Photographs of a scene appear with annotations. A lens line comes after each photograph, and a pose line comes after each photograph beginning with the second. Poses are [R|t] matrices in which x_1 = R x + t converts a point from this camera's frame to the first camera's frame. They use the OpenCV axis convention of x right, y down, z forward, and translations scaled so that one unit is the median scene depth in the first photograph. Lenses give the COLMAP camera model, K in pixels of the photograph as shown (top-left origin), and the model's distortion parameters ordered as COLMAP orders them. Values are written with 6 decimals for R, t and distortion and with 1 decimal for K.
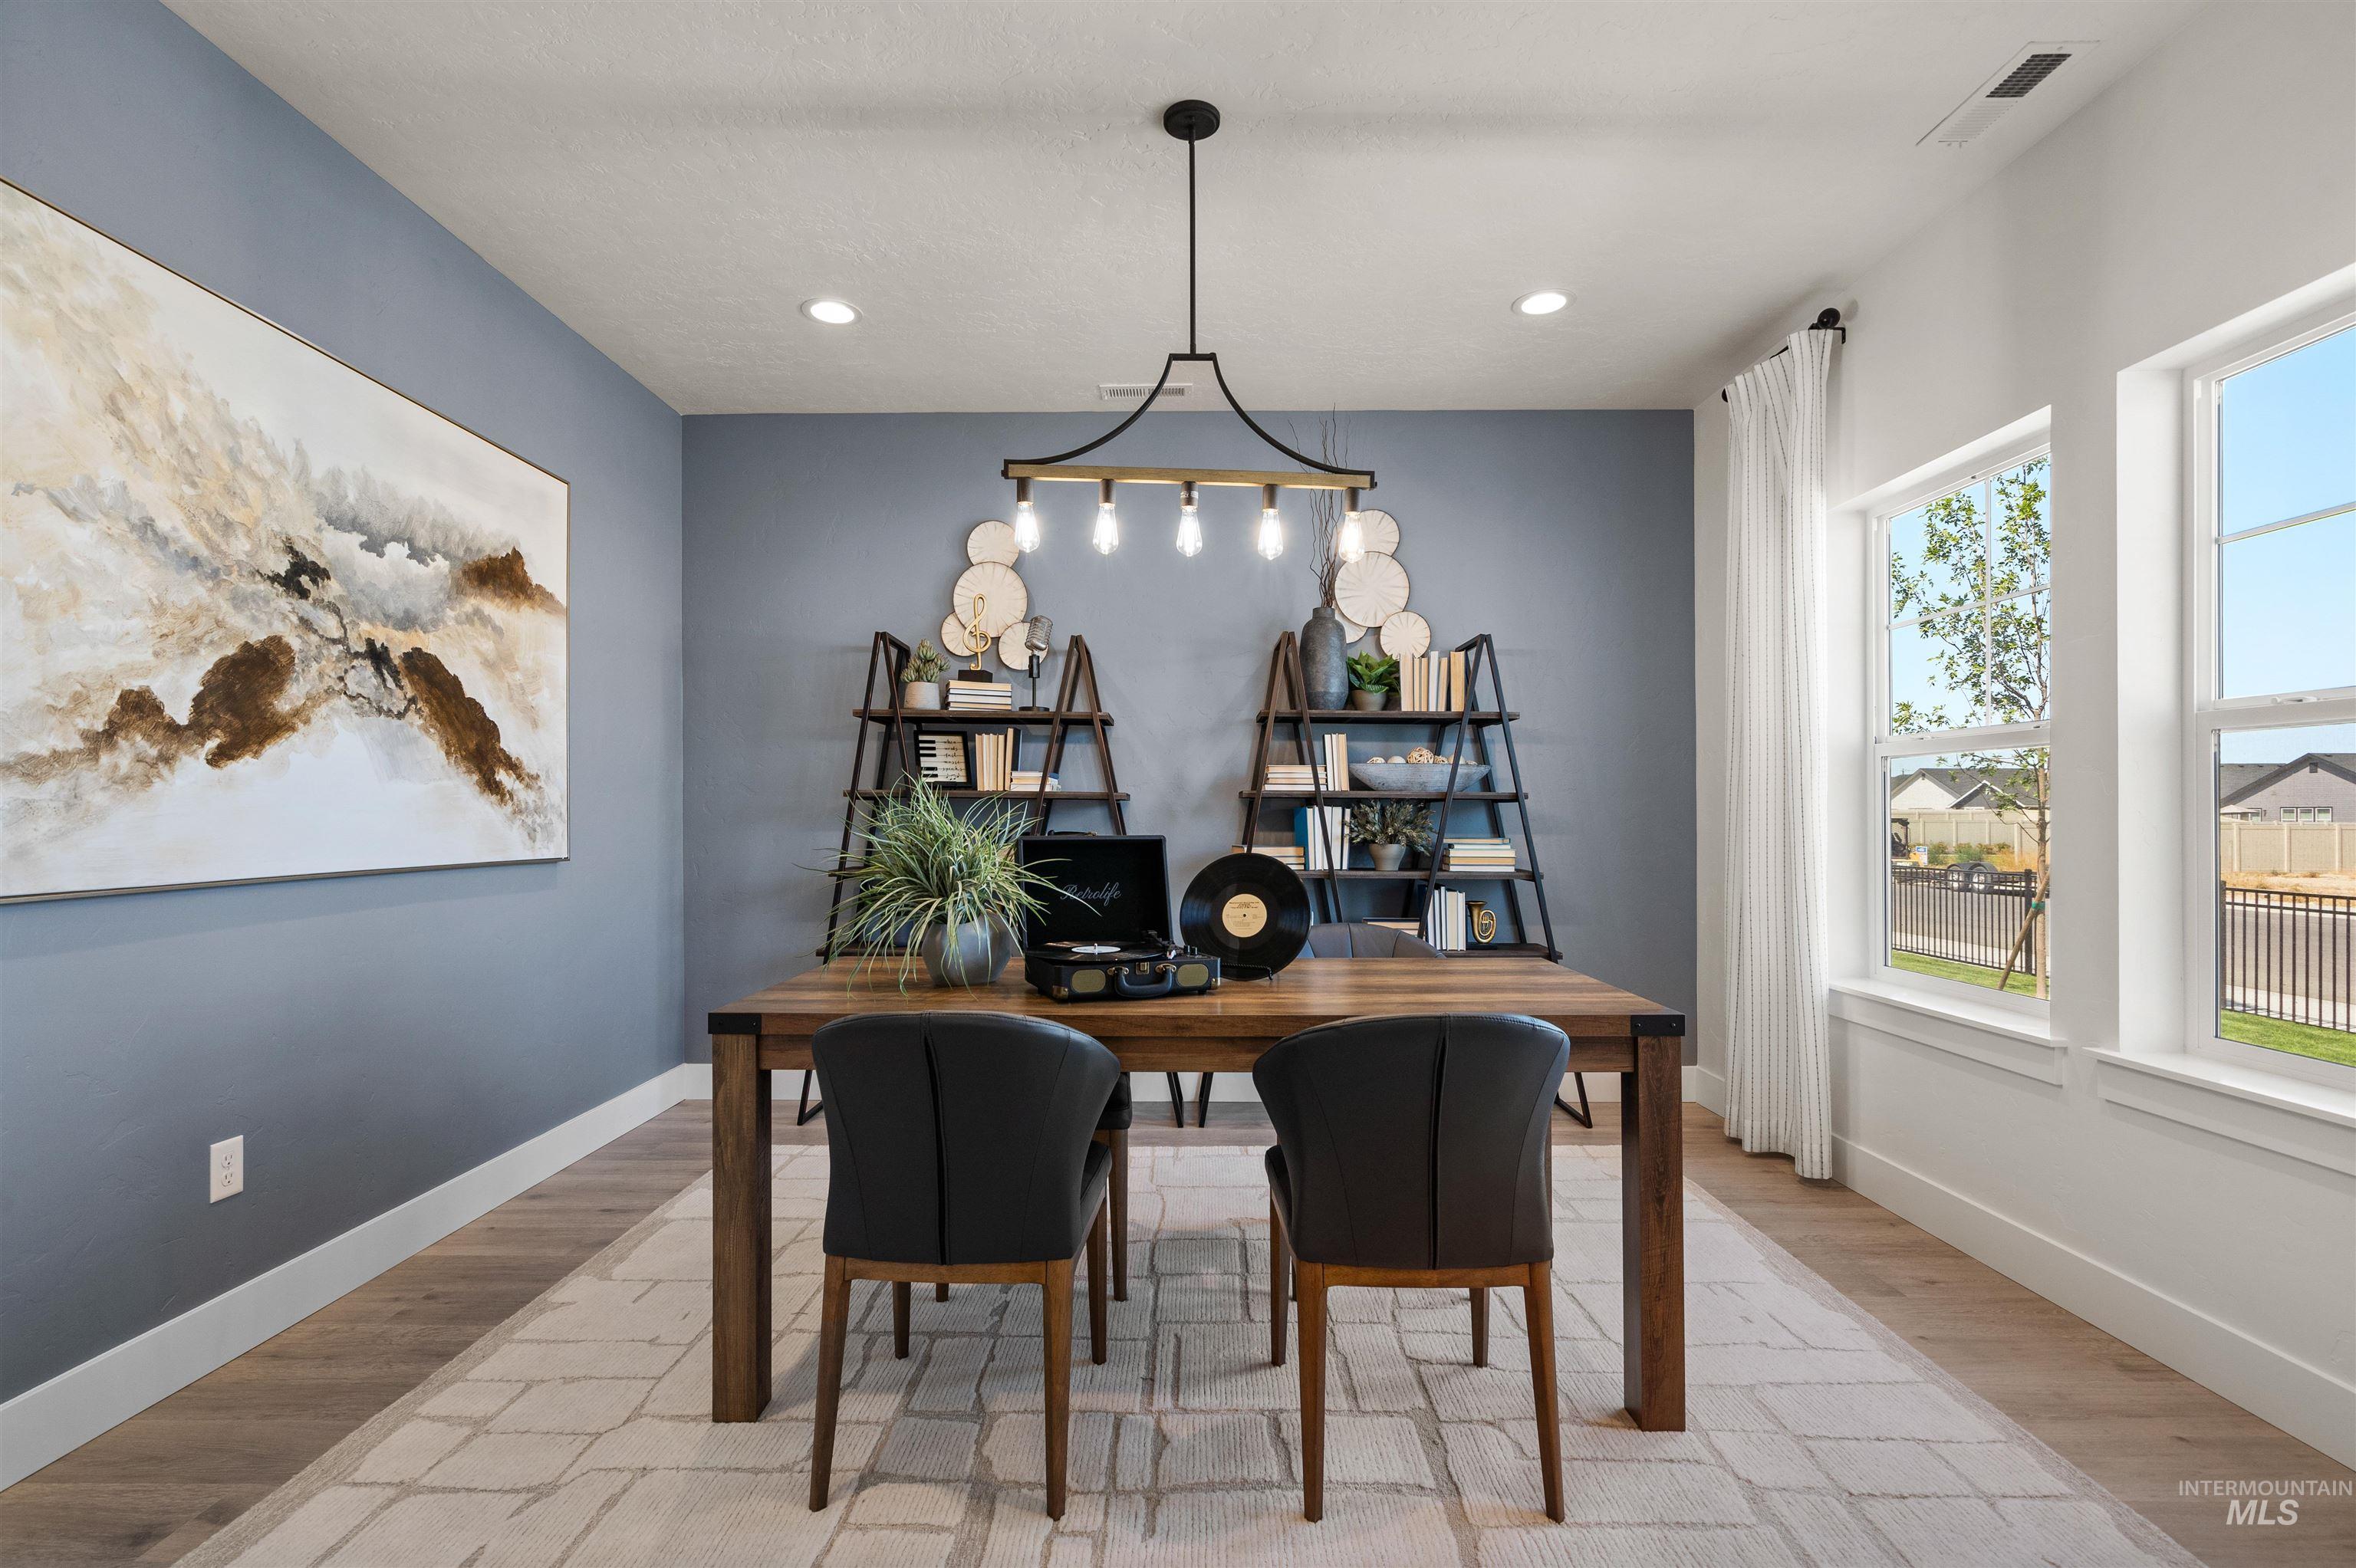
lens RADIAL K [[1078.8, 0, 1182.5], [0, 1078.8, 810.5], [0, 0, 1]] dist [-0.007057, 0.003266]
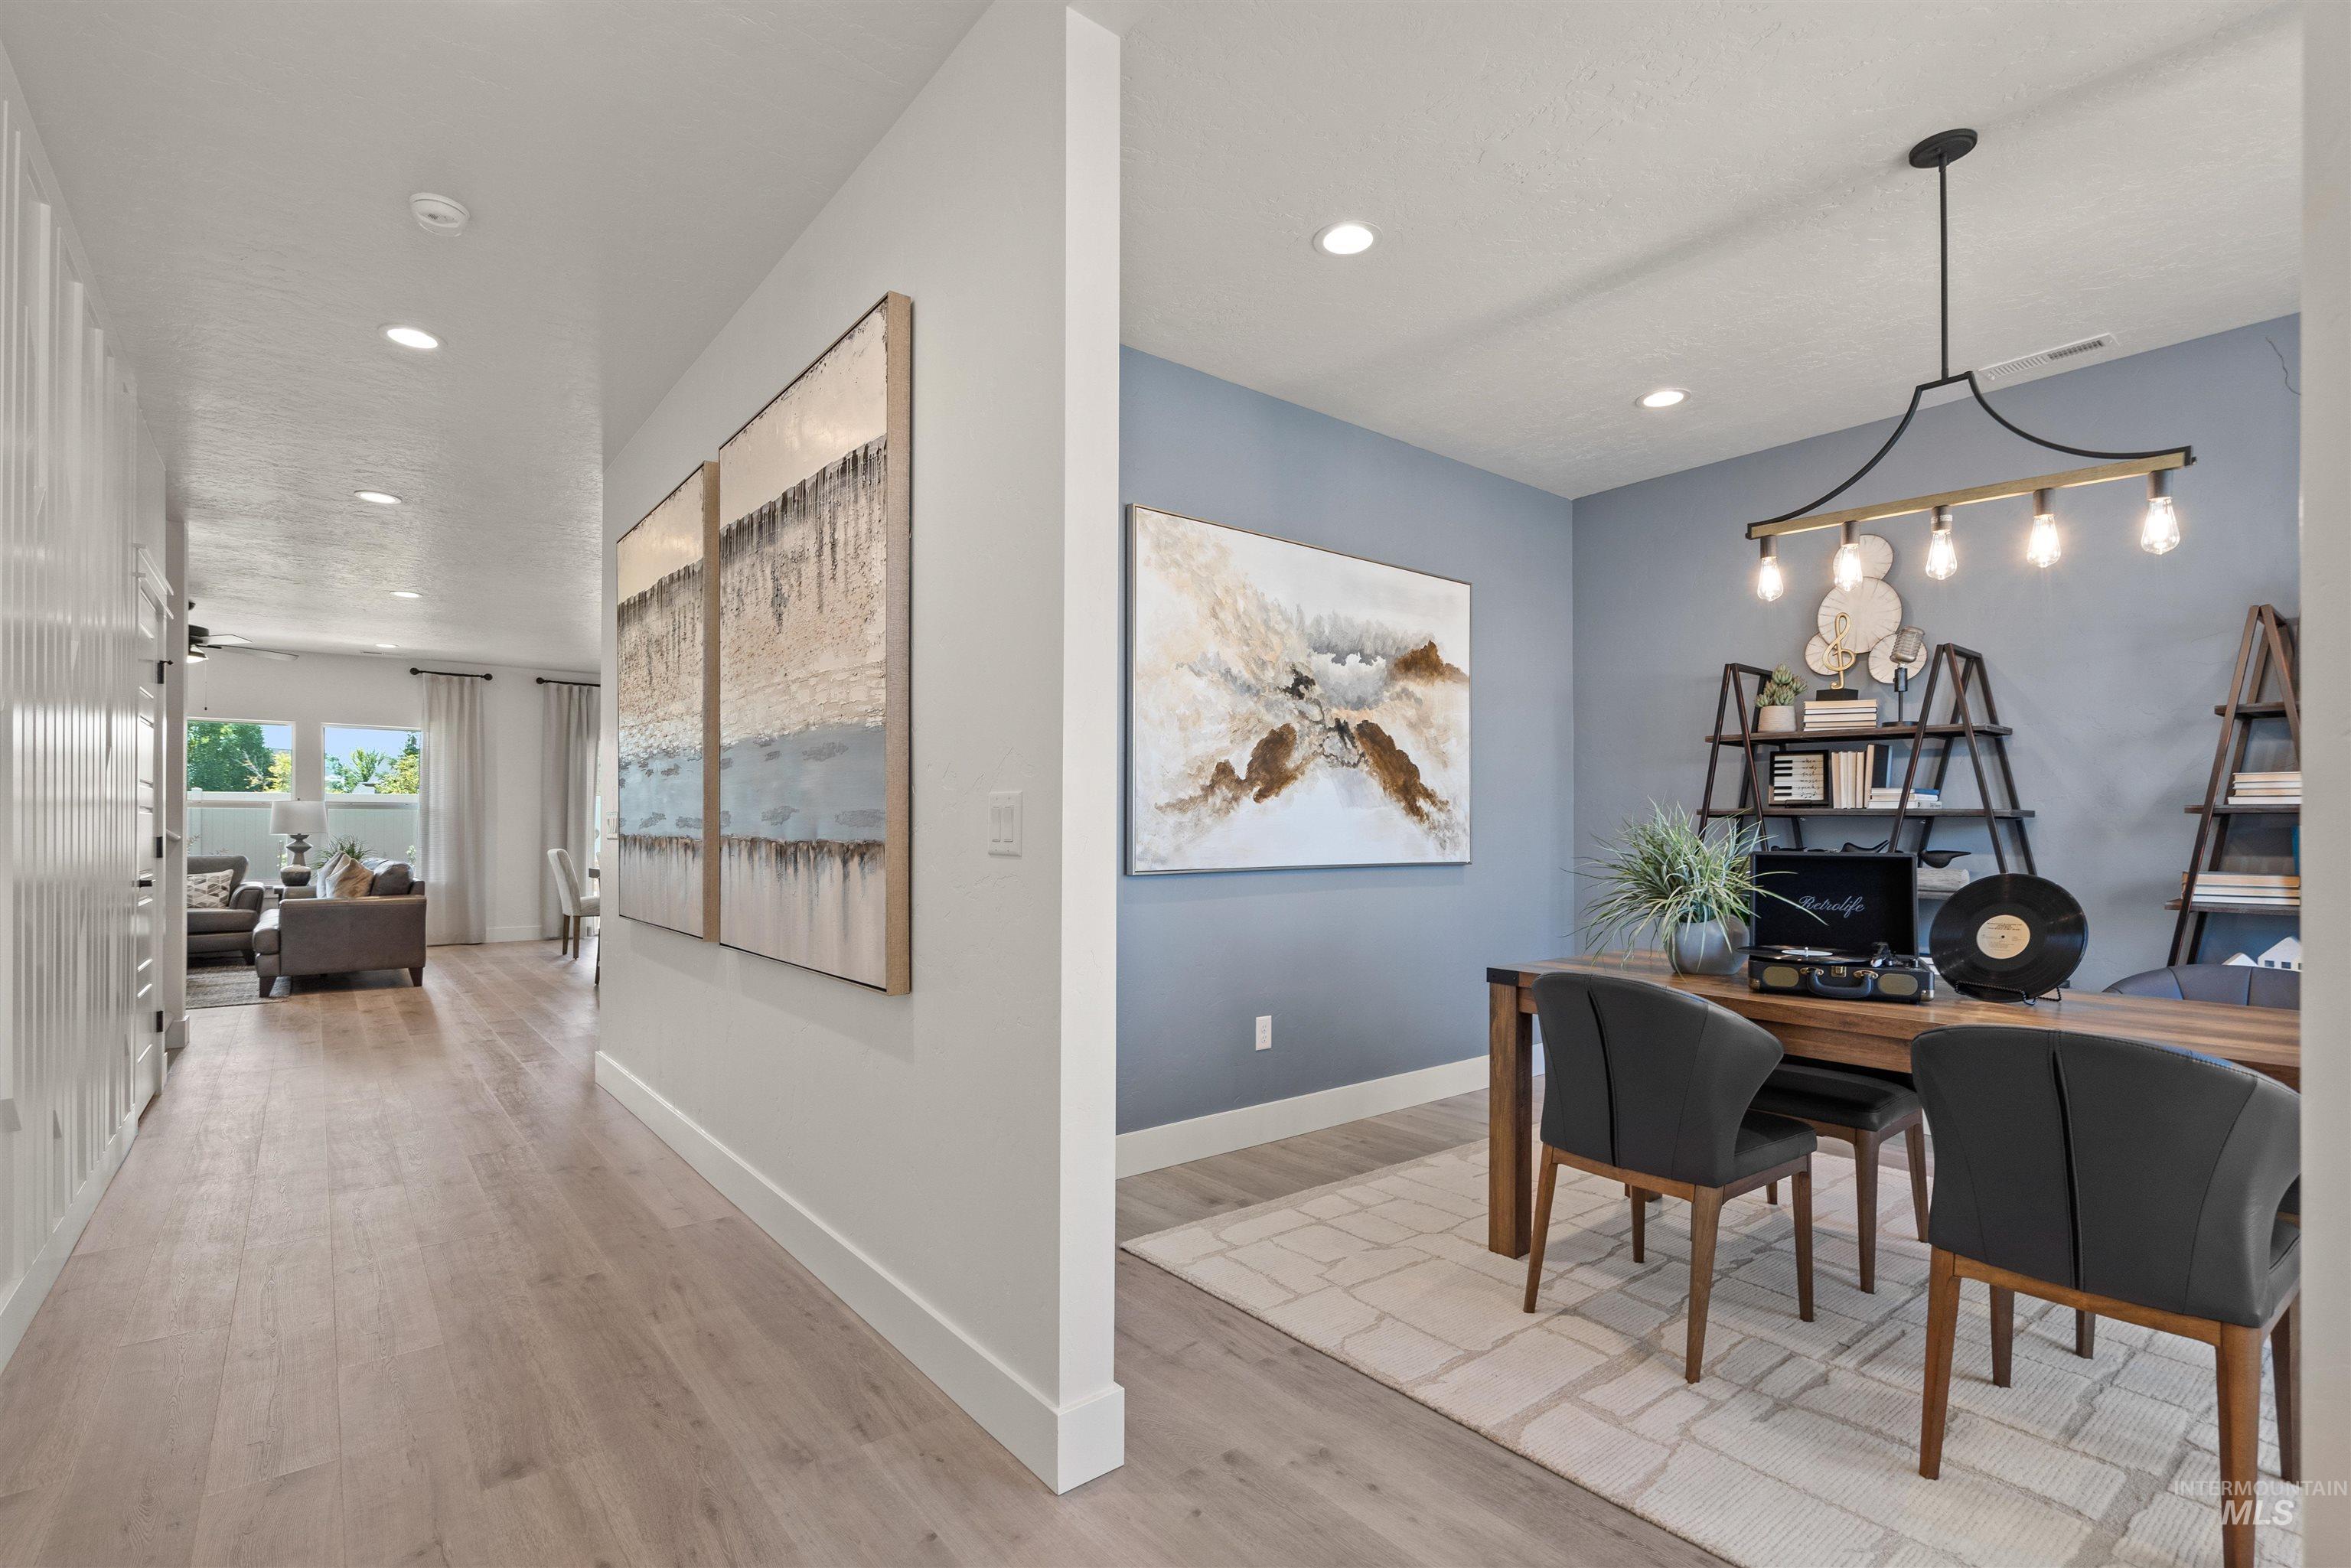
lens RADIAL K [[1076.6, 0, 1185.8], [0, 1076.6, 823.4], [0, 0, 1]] dist [-0.007057, 0.003266]
pose [[0.643611, 0.000422, -0.765352, 0.325669], [-0.001971, 0.999997, -0.001105, -0.003451], [0.765350, 0.002220, 0.643611, -0.195780]]
